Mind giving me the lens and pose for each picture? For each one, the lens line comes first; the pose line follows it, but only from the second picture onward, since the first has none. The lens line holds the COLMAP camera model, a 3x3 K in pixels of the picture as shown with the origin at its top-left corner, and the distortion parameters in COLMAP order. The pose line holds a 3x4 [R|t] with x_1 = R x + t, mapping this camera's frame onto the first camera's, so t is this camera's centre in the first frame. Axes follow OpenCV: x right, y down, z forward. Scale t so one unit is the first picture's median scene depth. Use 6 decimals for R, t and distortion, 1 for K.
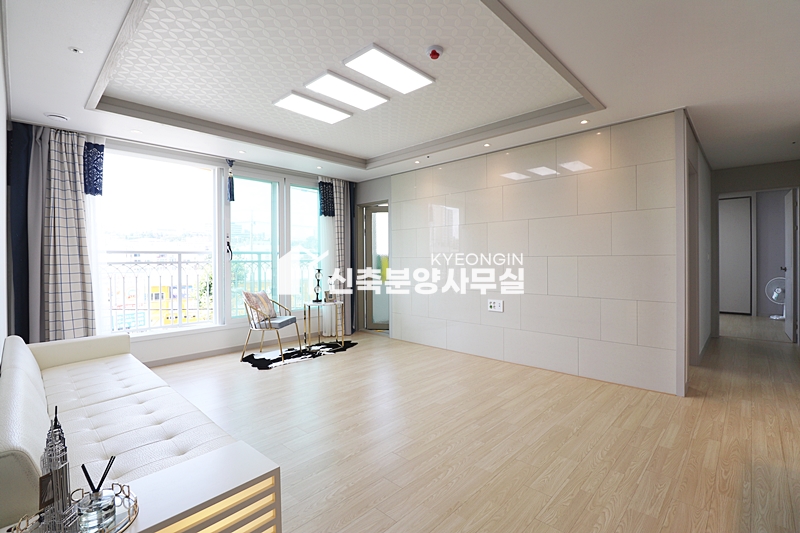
lens RADIAL K [[368.0, 0, 406.4], [0, 368.0, 260.7], [0, 0, 1]] dist [0.000368, -0.012277]
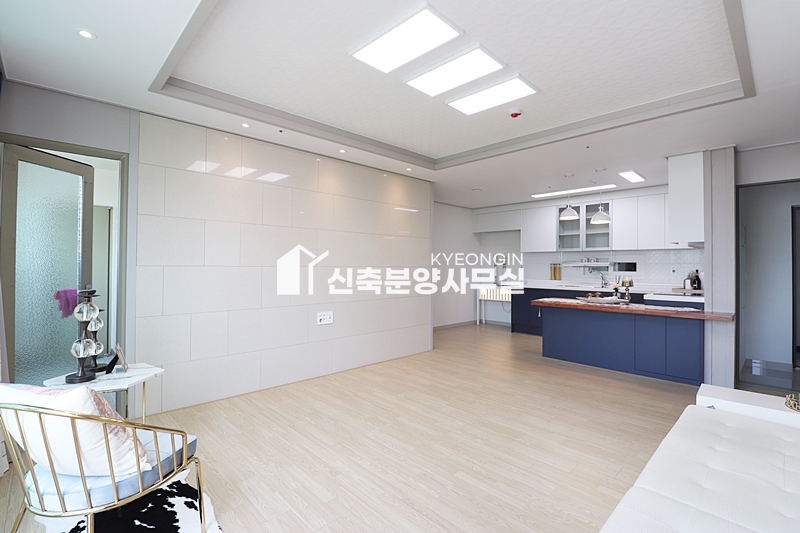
lens RADIAL K [[368.0, 0, 406.4], [0, 368.0, 260.7], [0, 0, 1]] dist [0.000368, -0.012277]
pose [[0.045092, 0.023249, 0.998712, -0.952470], [-0.000825, 0.999730, -0.023236, -0.005734], [-0.998983, 0.000223, 0.045099, 1.014988]]
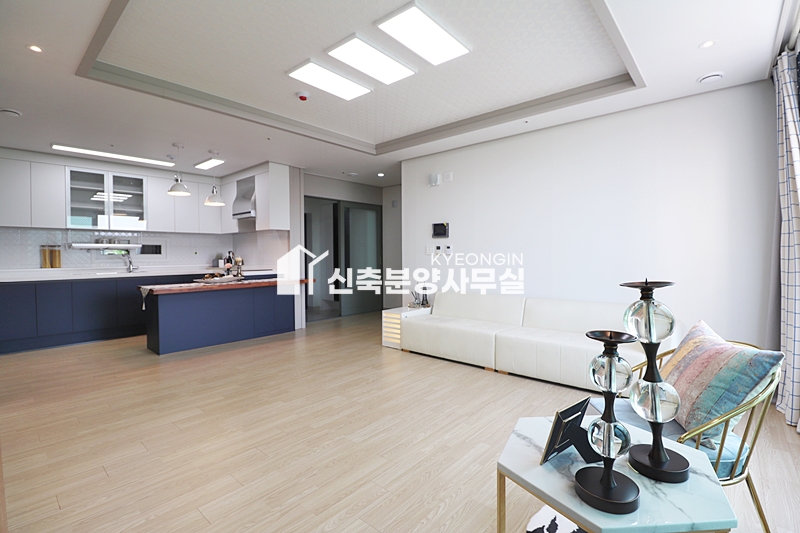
lens RADIAL K [[368.0, 0, 406.4], [0, 368.0, 260.7], [0, 0, 1]] dist [0.000368, -0.012277]
pose [[-0.999250, 0.017434, -0.034575, -0.190447], [0.016565, 0.999543, 0.025291, 0.011682], [0.035000, 0.024699, -0.999082, 1.827899]]
